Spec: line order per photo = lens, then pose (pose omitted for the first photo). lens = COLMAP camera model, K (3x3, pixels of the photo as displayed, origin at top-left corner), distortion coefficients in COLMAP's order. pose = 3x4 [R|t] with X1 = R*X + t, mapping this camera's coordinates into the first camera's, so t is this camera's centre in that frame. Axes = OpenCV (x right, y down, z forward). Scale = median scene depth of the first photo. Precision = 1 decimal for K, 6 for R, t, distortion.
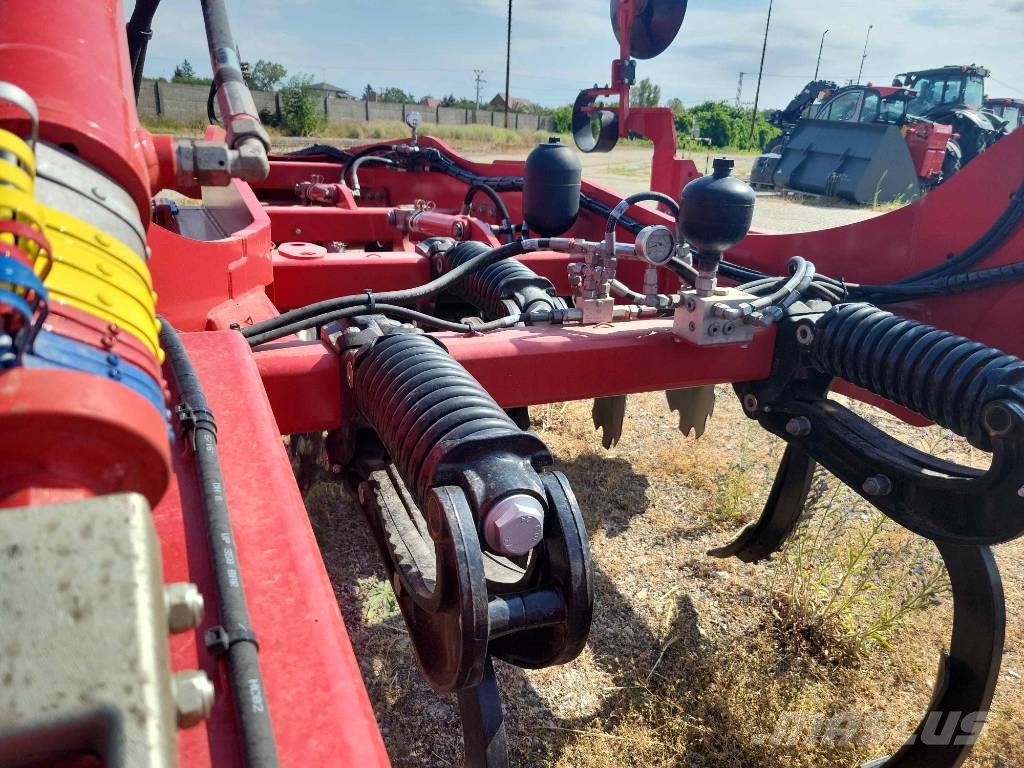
lens RADIAL K [[774.8, 0, 528.4], [0, 774.8, 385.0], [0, 0, 1]] dist [0.041688, -0.016551]
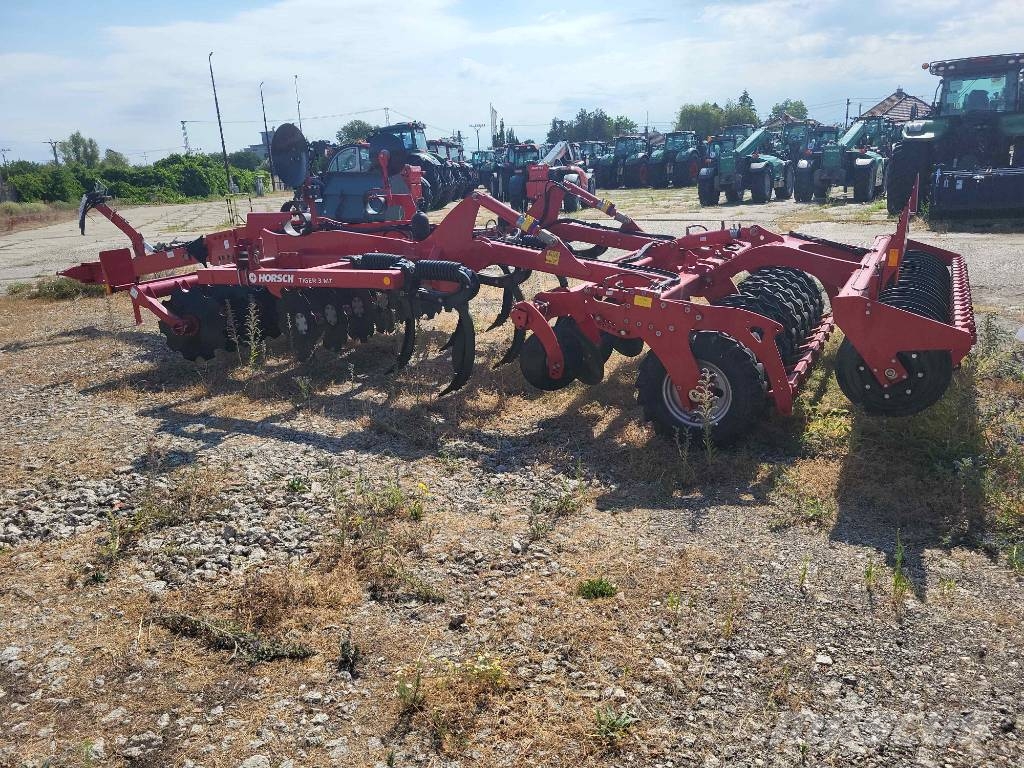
lens RADIAL K [[771.4, 0, 512.0], [0, 771.4, 384.0], [0, 0, 1]] dist [0.041690, -0.002732]
pose [[0.798905, -0.259178, 0.542751, -0.172080], [0.283900, 0.958036, 0.039599, 0.039434], [-0.530238, 0.122451, 0.838960, -0.200634]]
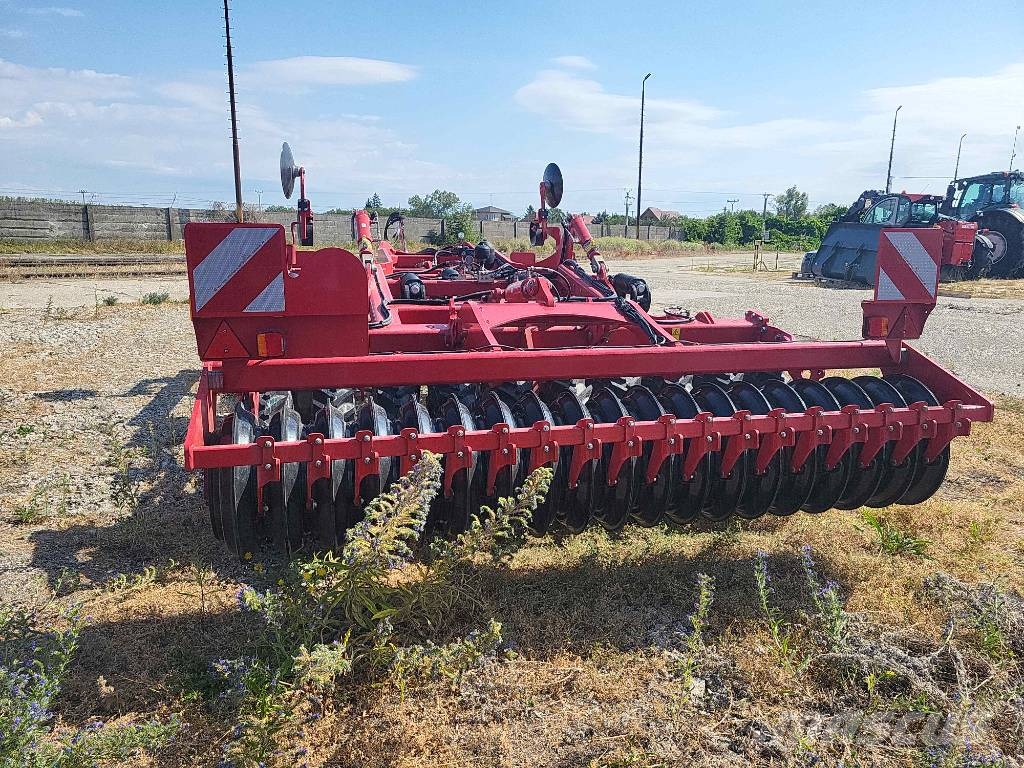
lens RADIAL K [[766.3, 0, 534.3], [0, 766.3, 384.2], [0, 0, 1]] dist [0.039704, -0.005663]
pose [[0.981598, -0.002552, -0.190940, 0.086740], [-0.023078, 0.990996, -0.131888, 0.069923], [0.189558, 0.133868, 0.972701, -0.199960]]
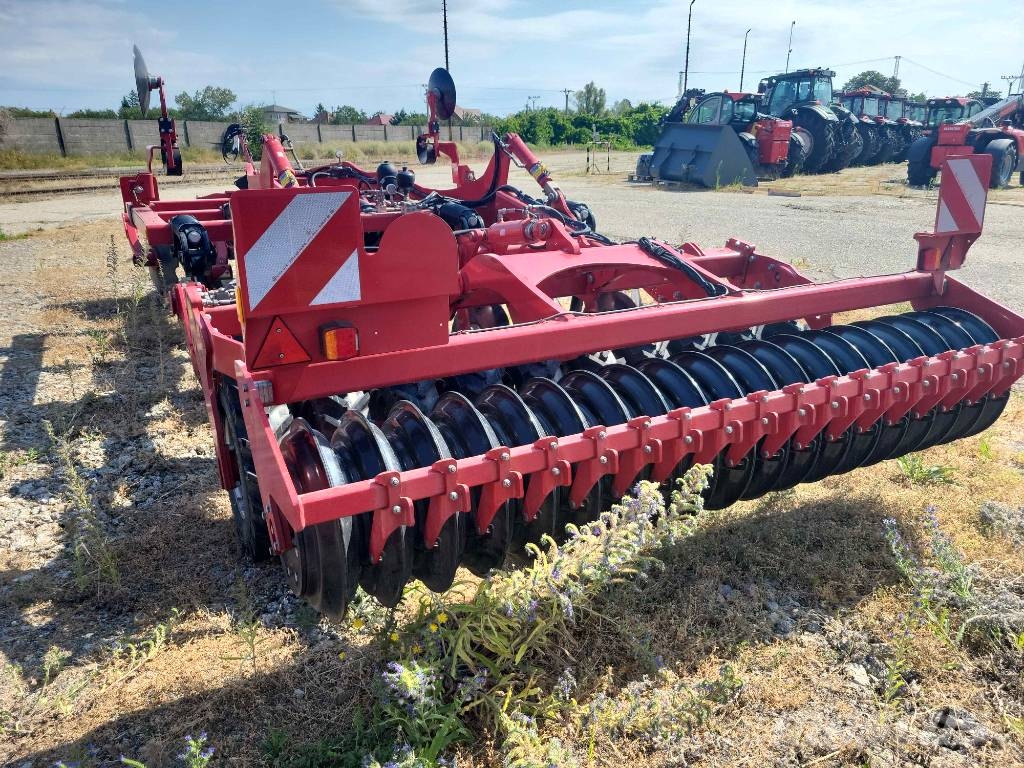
lens RADIAL K [[774.8, 0, 528.4], [0, 774.8, 385.0], [0, 0, 1]] dist [0.041688, -0.016551]
pose [[0.996661, -0.074323, 0.033808, 0.040800], [0.074617, 0.997184, -0.007492, 0.055692], [-0.033156, 0.009990, 0.999400, -0.185252]]
